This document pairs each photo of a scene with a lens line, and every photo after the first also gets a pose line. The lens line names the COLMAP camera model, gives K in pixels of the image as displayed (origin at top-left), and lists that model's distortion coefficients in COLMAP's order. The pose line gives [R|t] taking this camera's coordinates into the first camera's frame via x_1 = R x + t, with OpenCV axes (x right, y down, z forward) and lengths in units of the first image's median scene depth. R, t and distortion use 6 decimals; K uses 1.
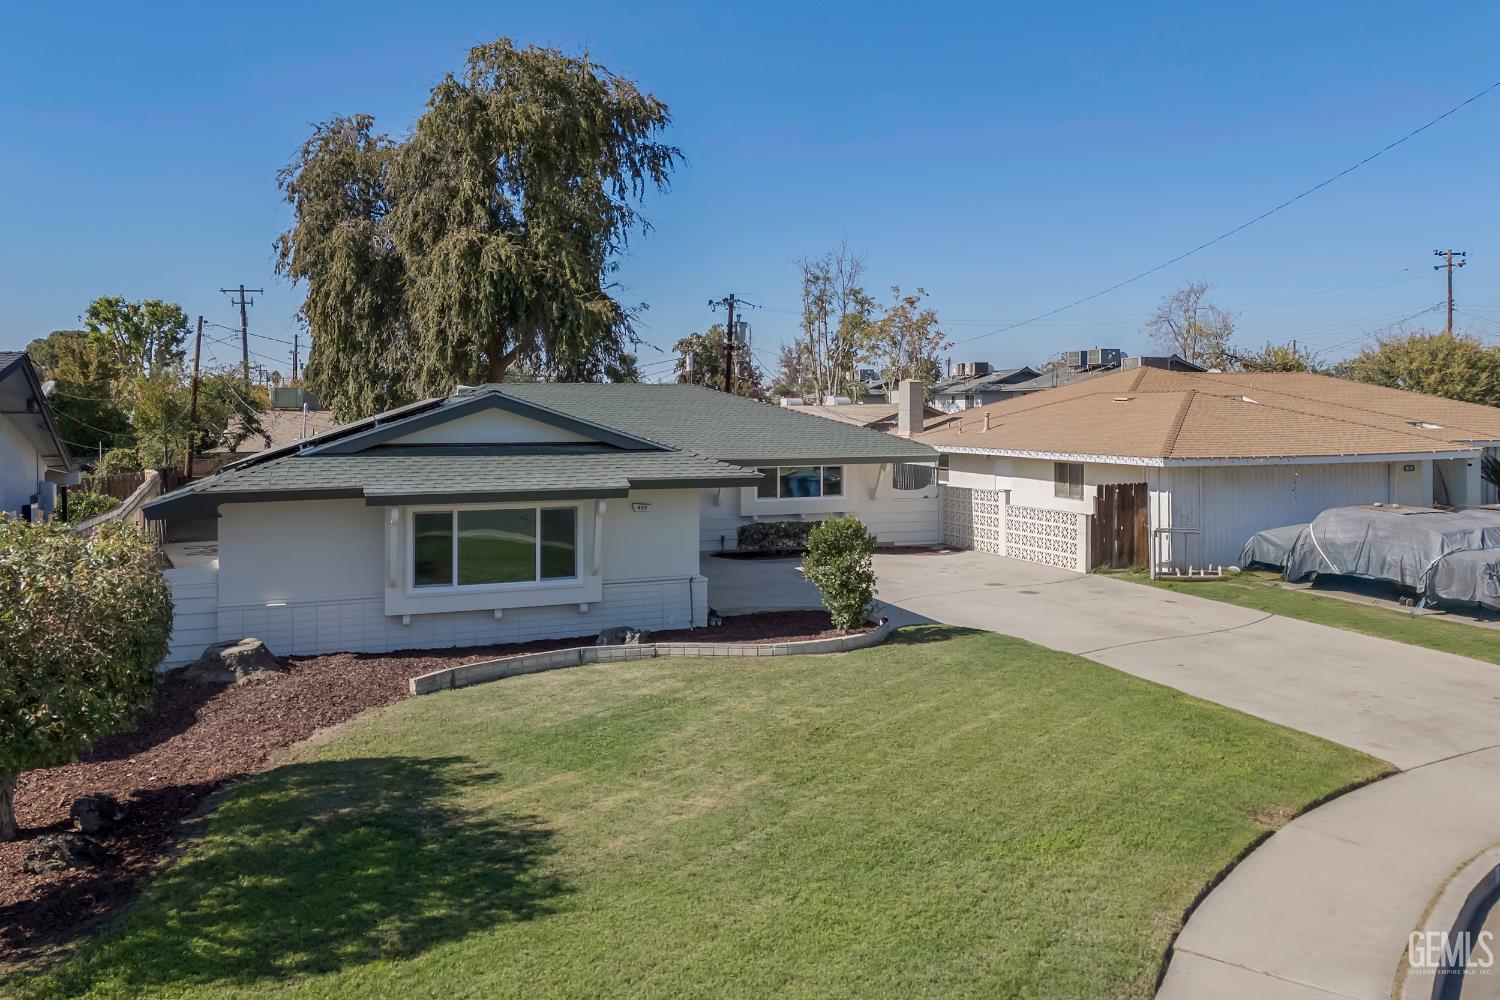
lens RADIAL K [[1116.5, 0, 755.8], [0, 1116.5, 422.9], [0, 0, 1]] dist [0.043781, -0.004494]
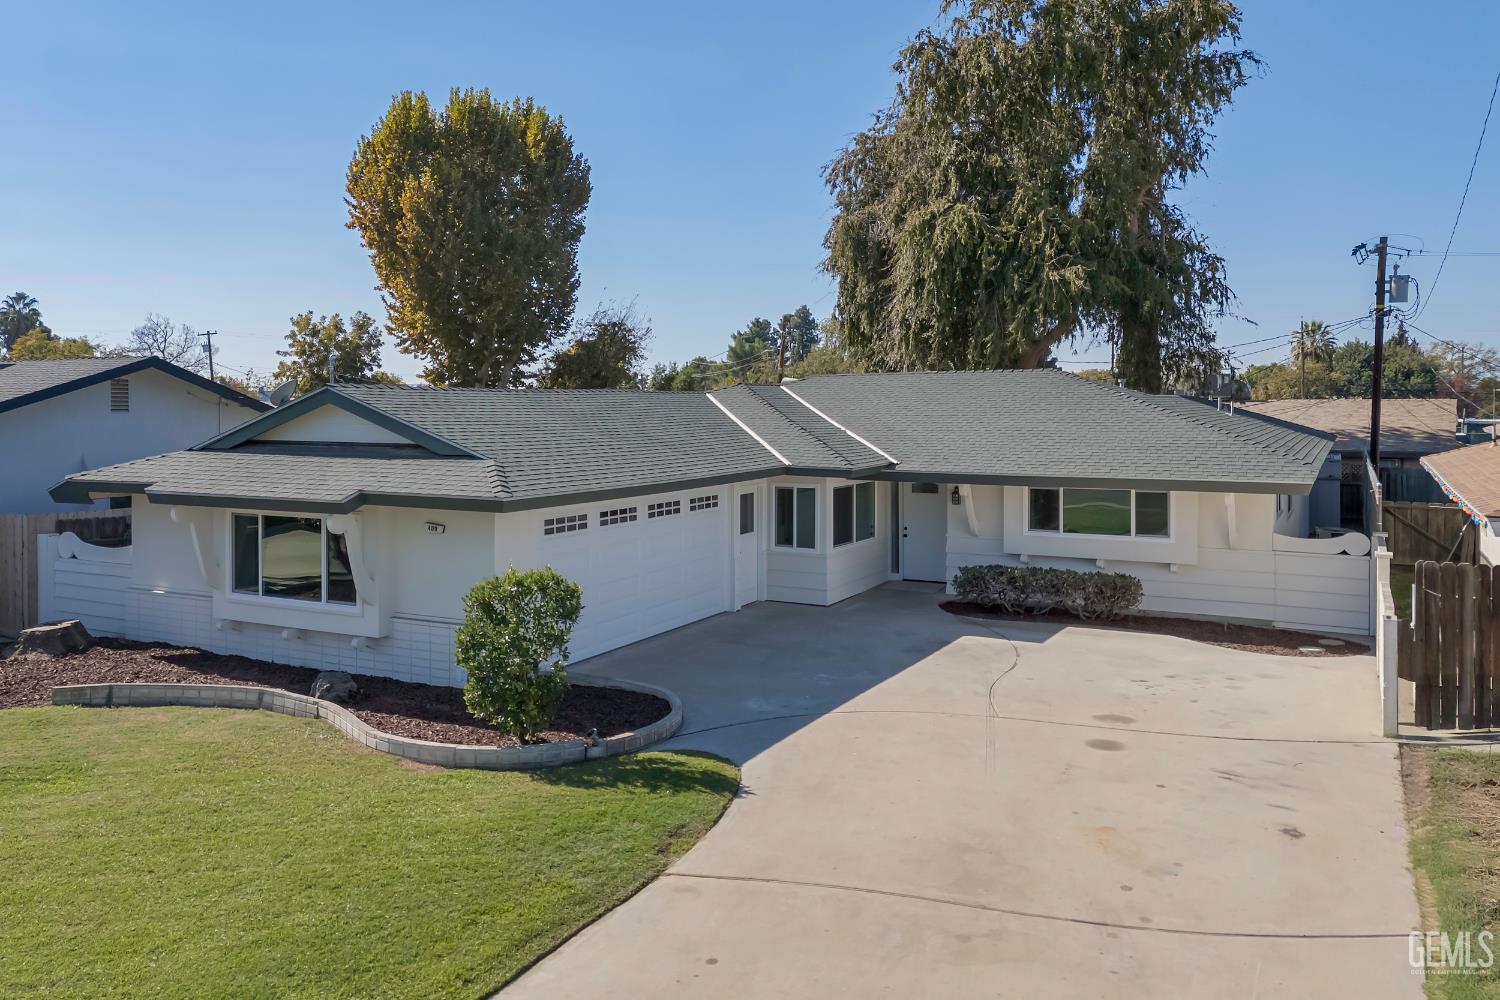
lens RADIAL K [[1116.5, 0, 755.8], [0, 1116.5, 422.9], [0, 0, 1]] dist [0.043781, -0.004494]
pose [[0.681416, 0.014624, -0.731750, 0.304517], [-0.008143, 0.999890, 0.012400, -0.005708], [0.731851, -0.002491, 0.681460, 0.291936]]
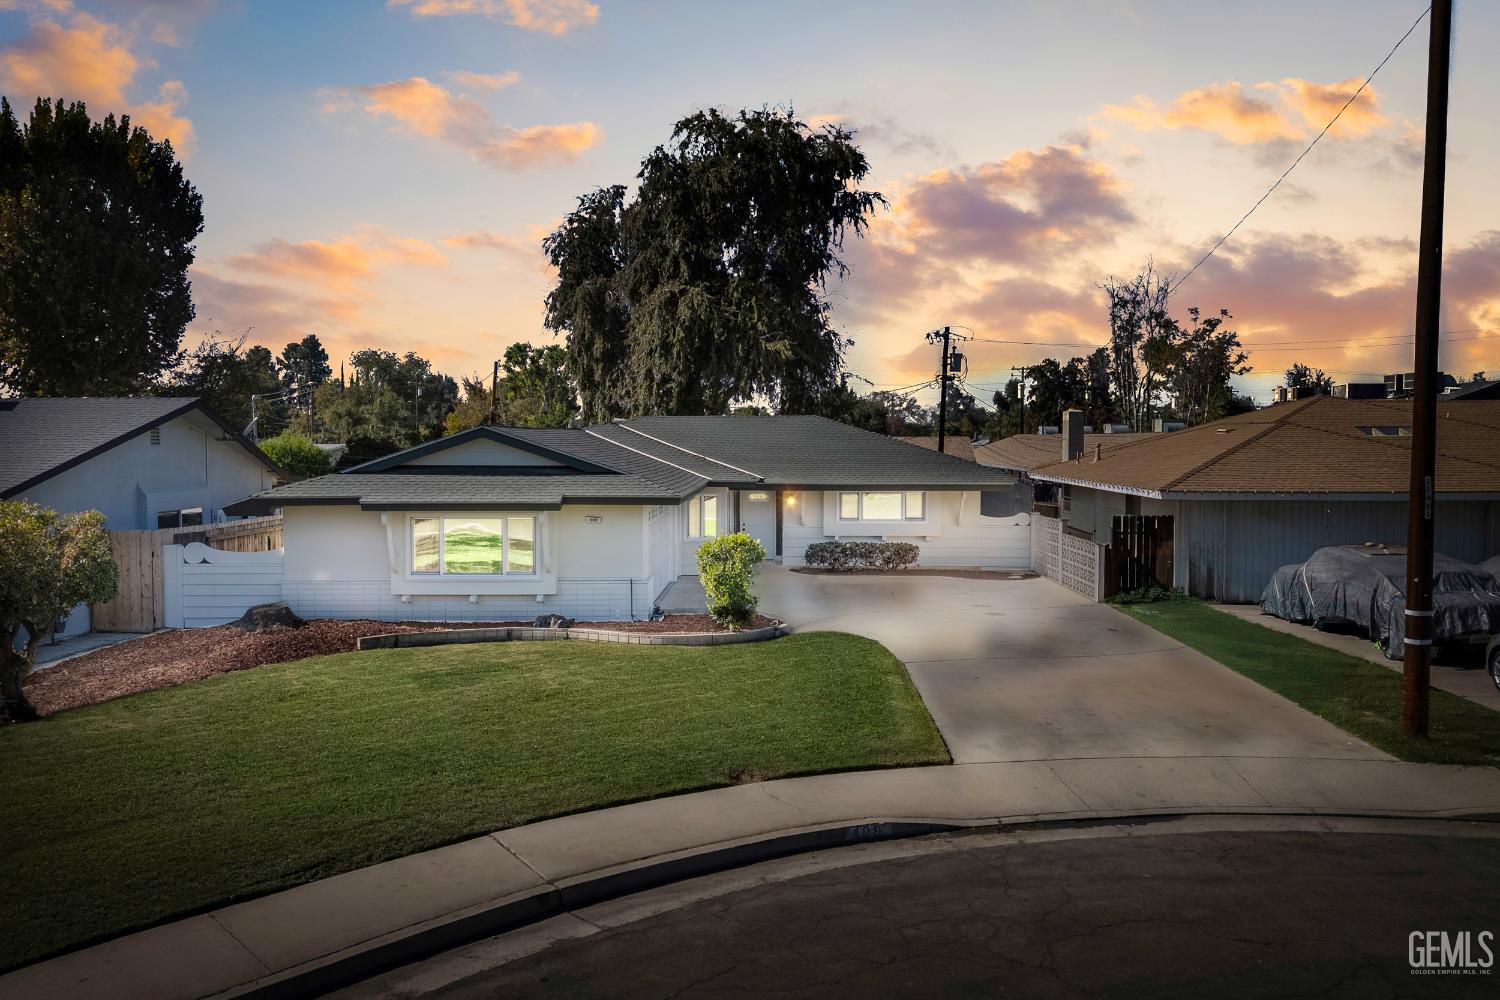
lens RADIAL K [[1086.6, 0, 751.7], [0, 1086.6, 481.3], [0, 0, 1]] dist [0.111983, -0.188297]
pose [[0.932965, 0.018400, -0.359498, 0.232017], [-0.007732, 0.999487, 0.031091, -0.002985], [0.359885, -0.026228, 0.932628, -0.026894]]
